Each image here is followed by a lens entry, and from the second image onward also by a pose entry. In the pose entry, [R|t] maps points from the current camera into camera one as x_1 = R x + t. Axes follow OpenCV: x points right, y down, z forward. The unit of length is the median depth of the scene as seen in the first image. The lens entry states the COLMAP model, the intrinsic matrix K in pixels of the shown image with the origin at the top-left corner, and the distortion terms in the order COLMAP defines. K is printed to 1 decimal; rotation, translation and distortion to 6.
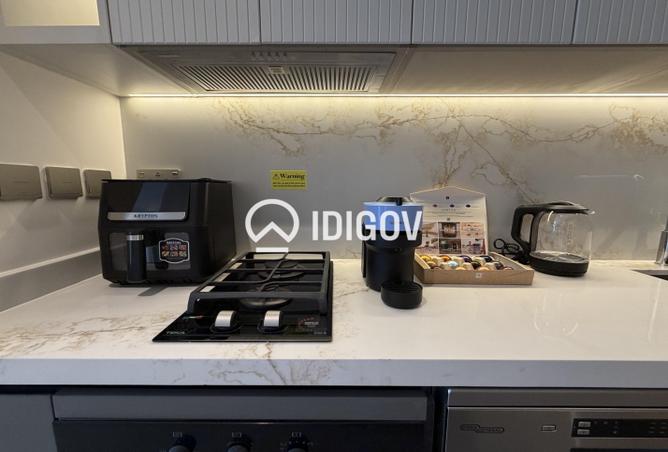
lens RADIAL K [[267.3, 0, 332.2], [0, 267.3, 220.0], [0, 0, 1]] dist [0.000418, 0.000254]
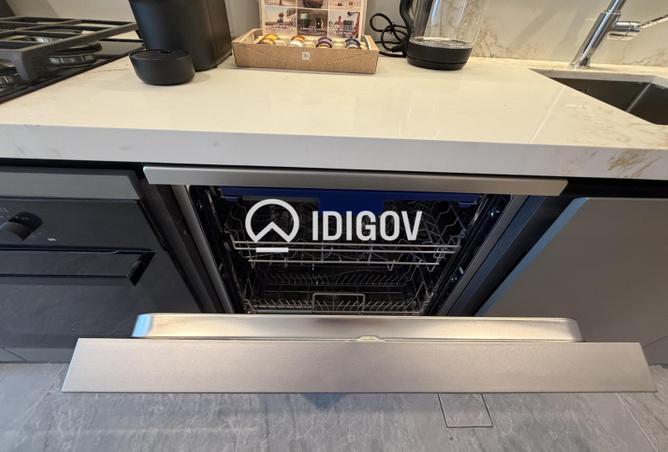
lens RADIAL K [[267.3, 0, 331.7], [0, 267.3, 229.2], [0, 0, 1]] dist [0.000418, 0.000254]
pose [[0.998774, 0.029302, 0.039908, 0.482127], [-0.046855, 0.819854, 0.570652, 0.139932], [-0.015997, -0.571822, 0.820222, 0.092360]]
